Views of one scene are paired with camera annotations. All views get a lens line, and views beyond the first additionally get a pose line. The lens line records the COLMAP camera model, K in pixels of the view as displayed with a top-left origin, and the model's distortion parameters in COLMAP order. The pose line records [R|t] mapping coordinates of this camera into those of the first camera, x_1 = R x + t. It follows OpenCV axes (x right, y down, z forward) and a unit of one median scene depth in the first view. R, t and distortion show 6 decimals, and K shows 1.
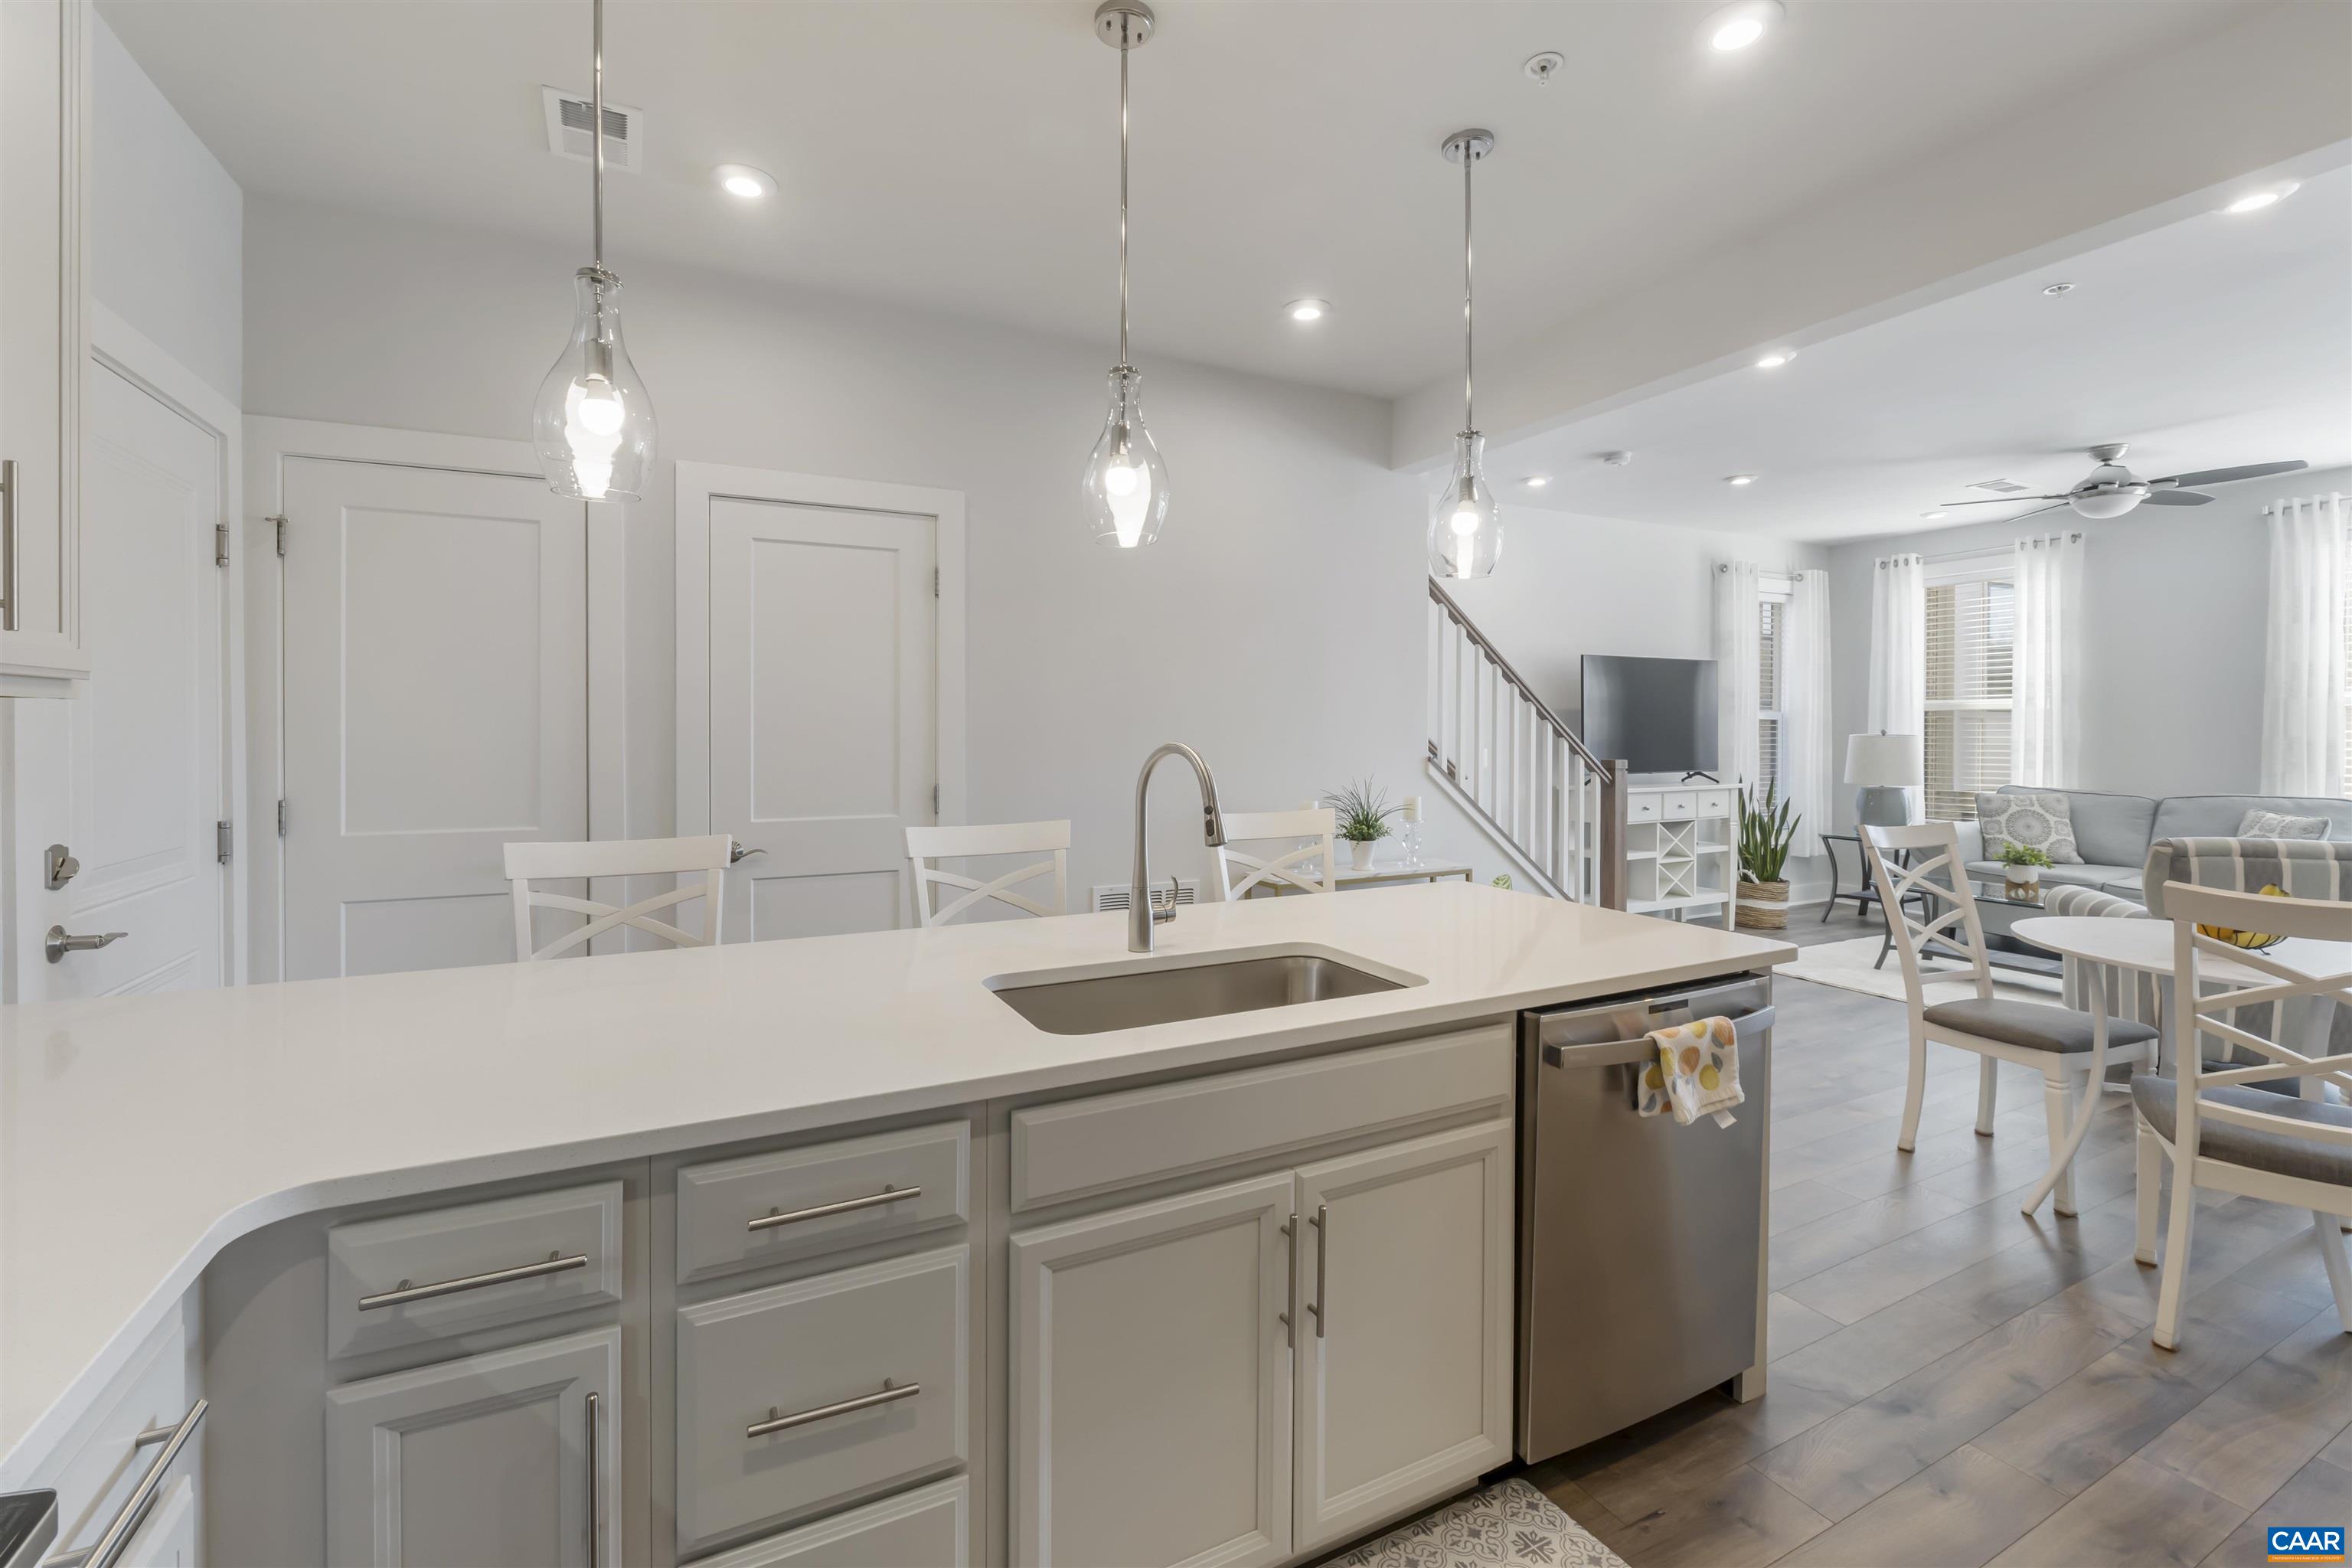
lens RADIAL K [[998.7, 0, 1173.3], [0, 998.7, 741.2], [0, 0, 1]] dist [-0.002582, -0.001469]
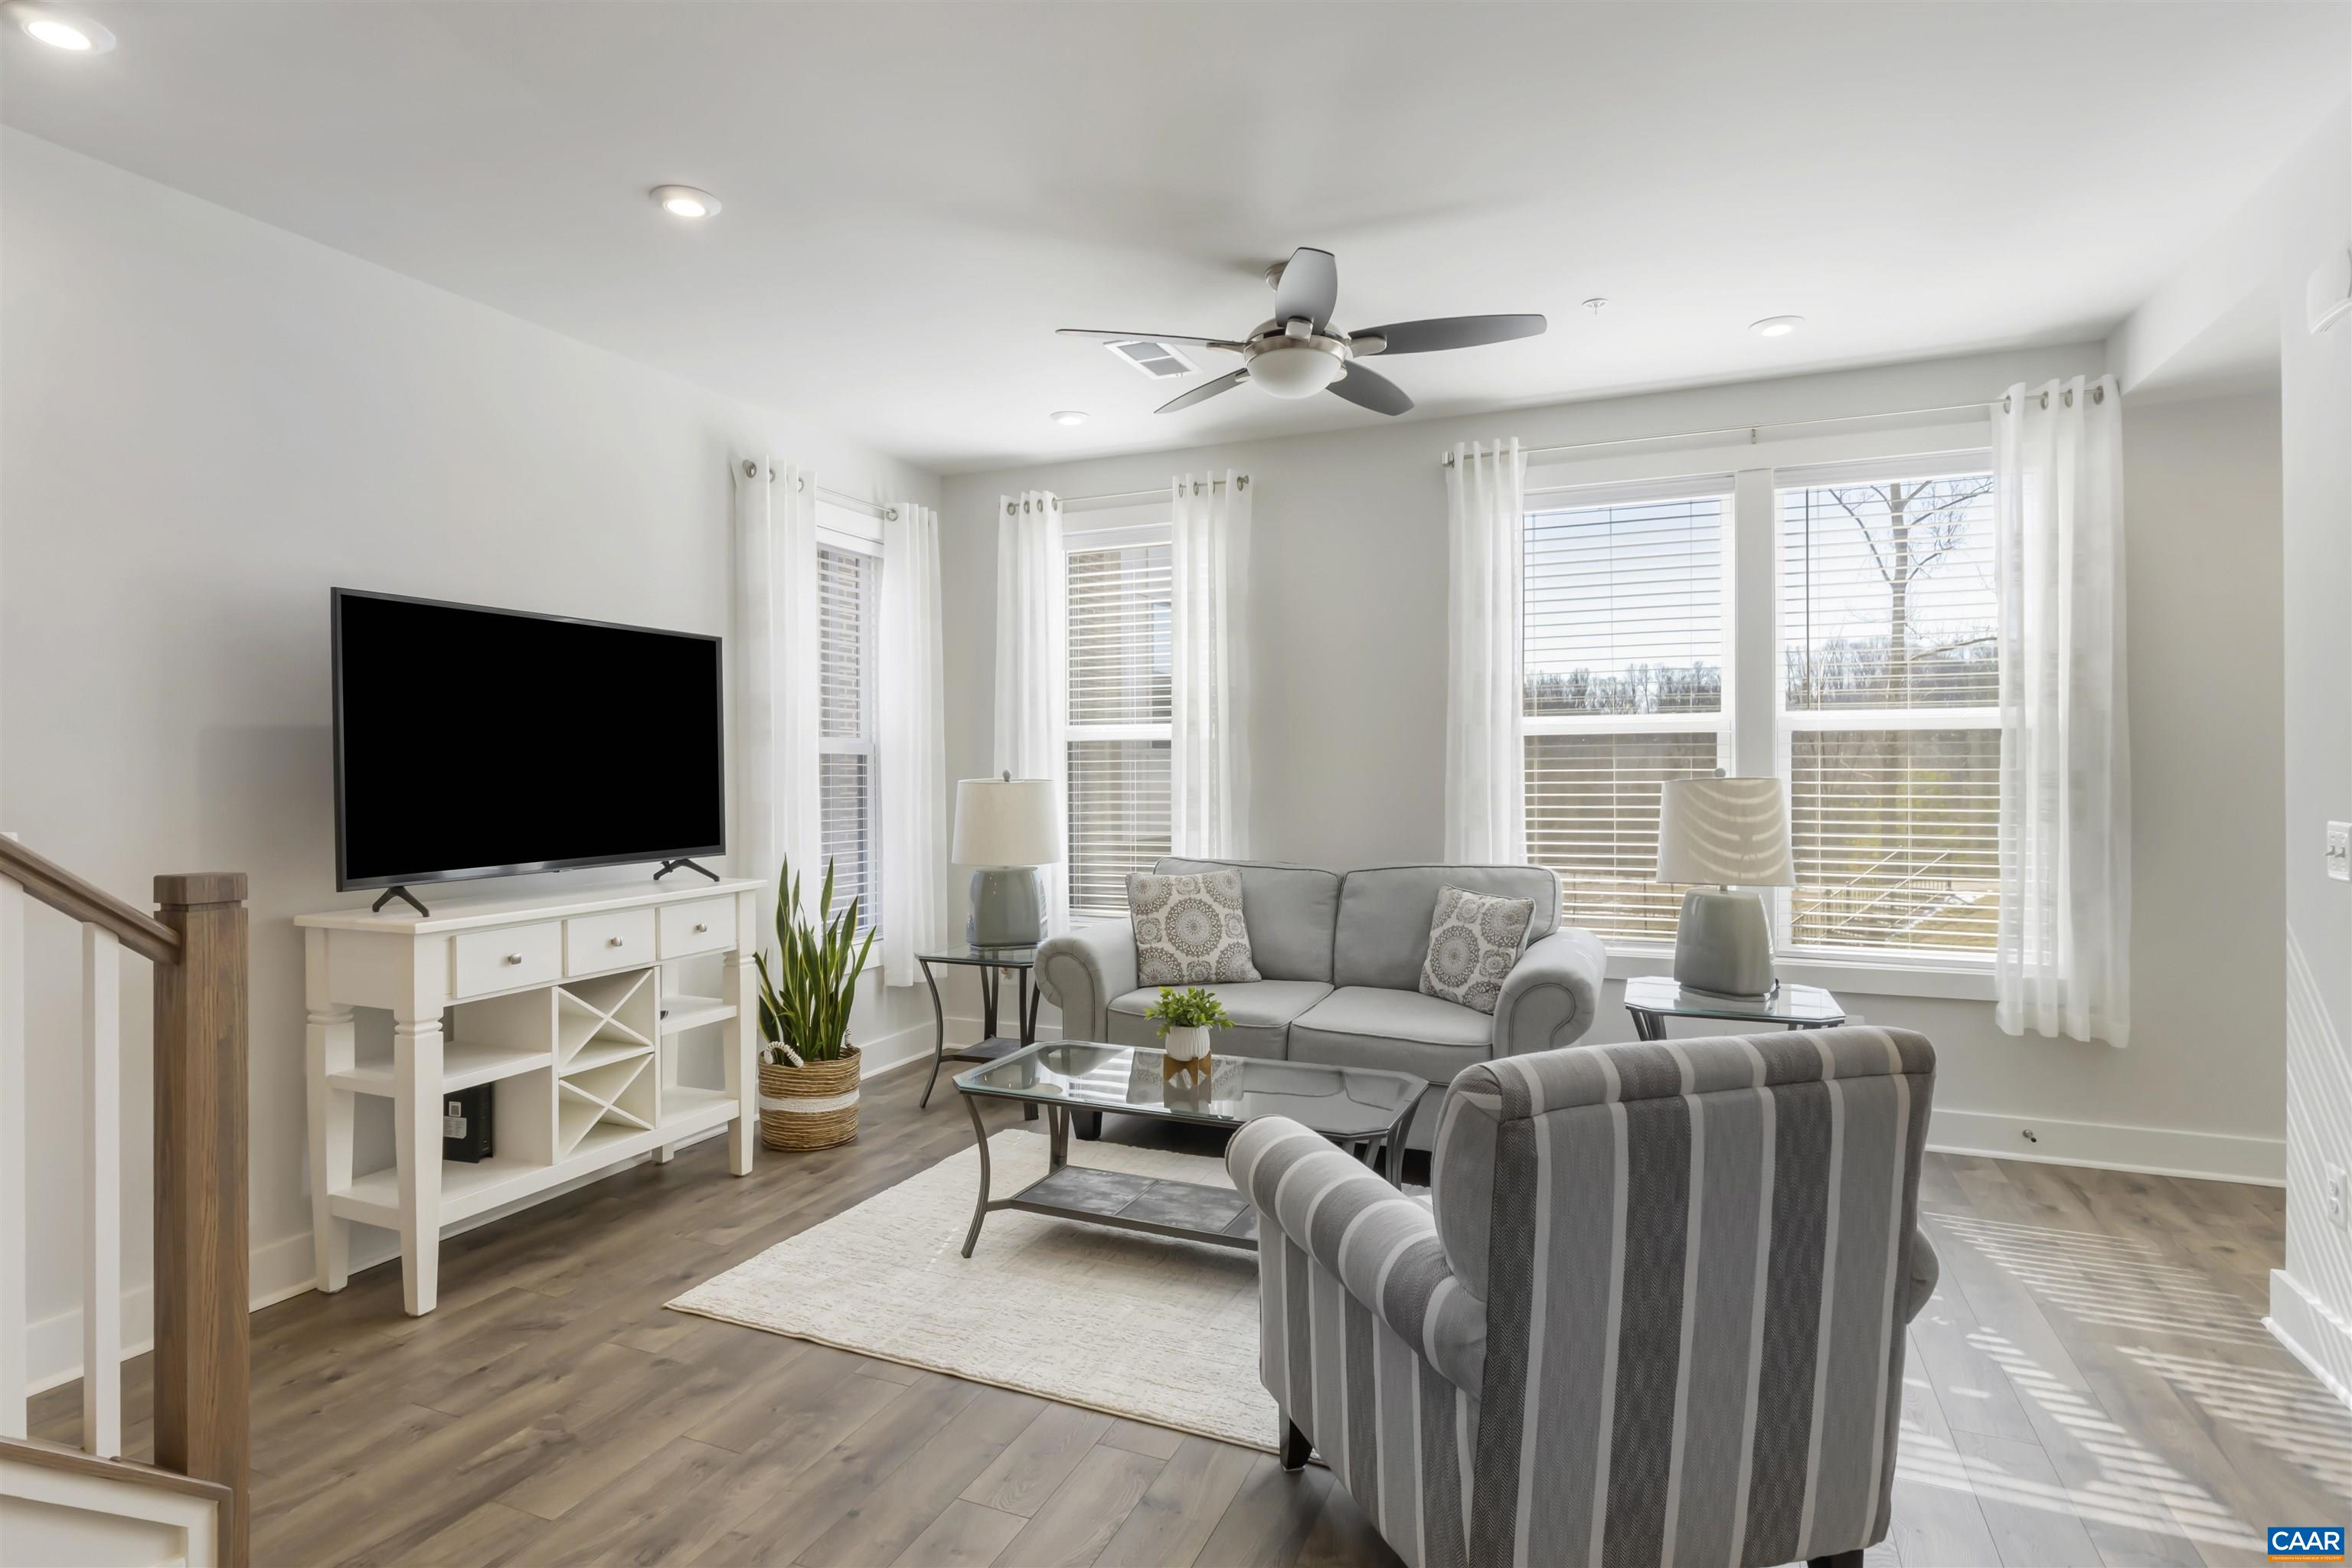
lens RADIAL K [[1171.3, 0, 1176.0], [0, 1171.3, 784.0], [0, 0, 1]] dist [0.000268, 0.000087]
pose [[0.765615, -0.012138, 0.643185, 0.346200], [0.012227, 0.999916, 0.004316, -0.006137], [-0.643183, 0.004560, 0.765699, 0.405951]]
